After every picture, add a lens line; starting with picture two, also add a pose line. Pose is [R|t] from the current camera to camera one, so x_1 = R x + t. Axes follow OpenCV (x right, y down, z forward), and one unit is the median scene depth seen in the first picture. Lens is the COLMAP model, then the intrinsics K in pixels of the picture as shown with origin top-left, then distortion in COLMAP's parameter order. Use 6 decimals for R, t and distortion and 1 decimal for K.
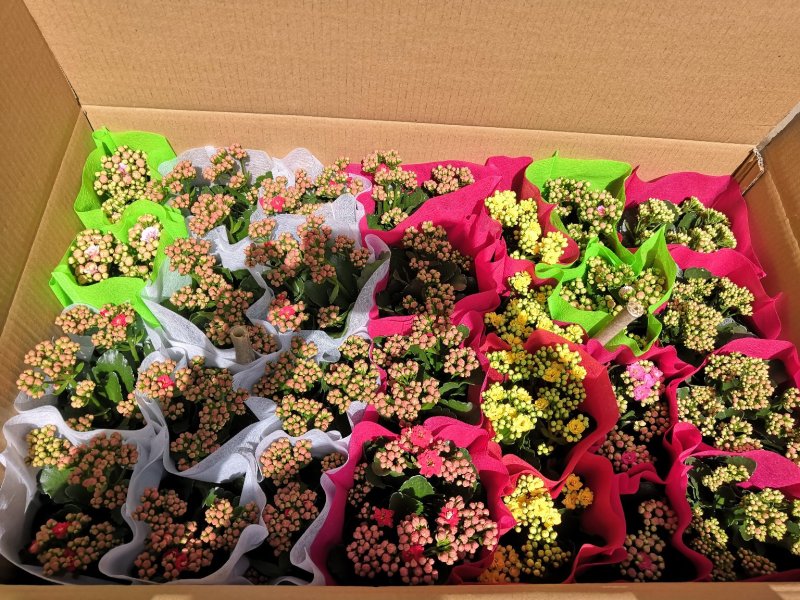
lens RADIAL K [[624.5, 0, 397.8], [0, 624.5, 297.7], [0, 0, 1]] dist [-0.004478, 0.027669]
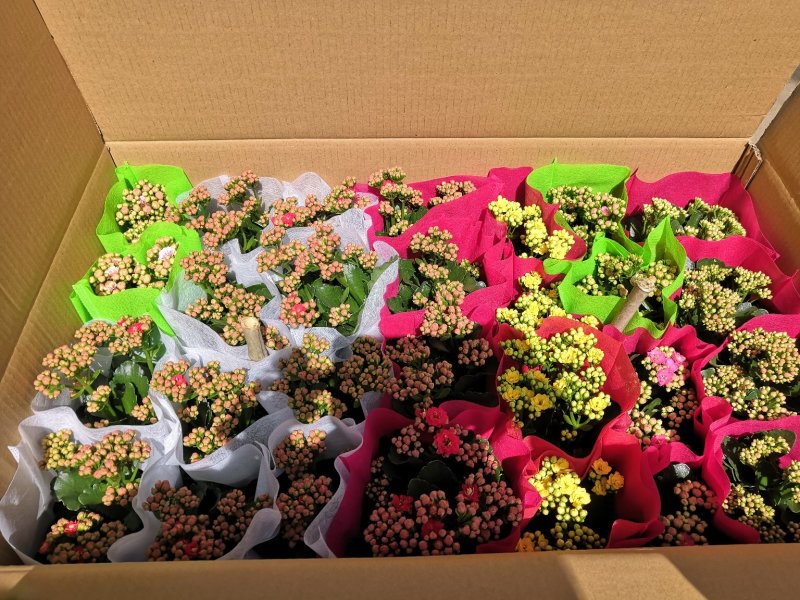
lens RADIAL K [[624.5, 0, 398.4], [0, 624.5, 292.1], [0, 0, 1]] dist [-0.004478, 0.027669]
pose [[0.997072, -0.065099, -0.040110, 0.028162], [0.057614, 0.984500, -0.165654, 0.174465], [0.050272, 0.162858, 0.985368, 0.004665]]
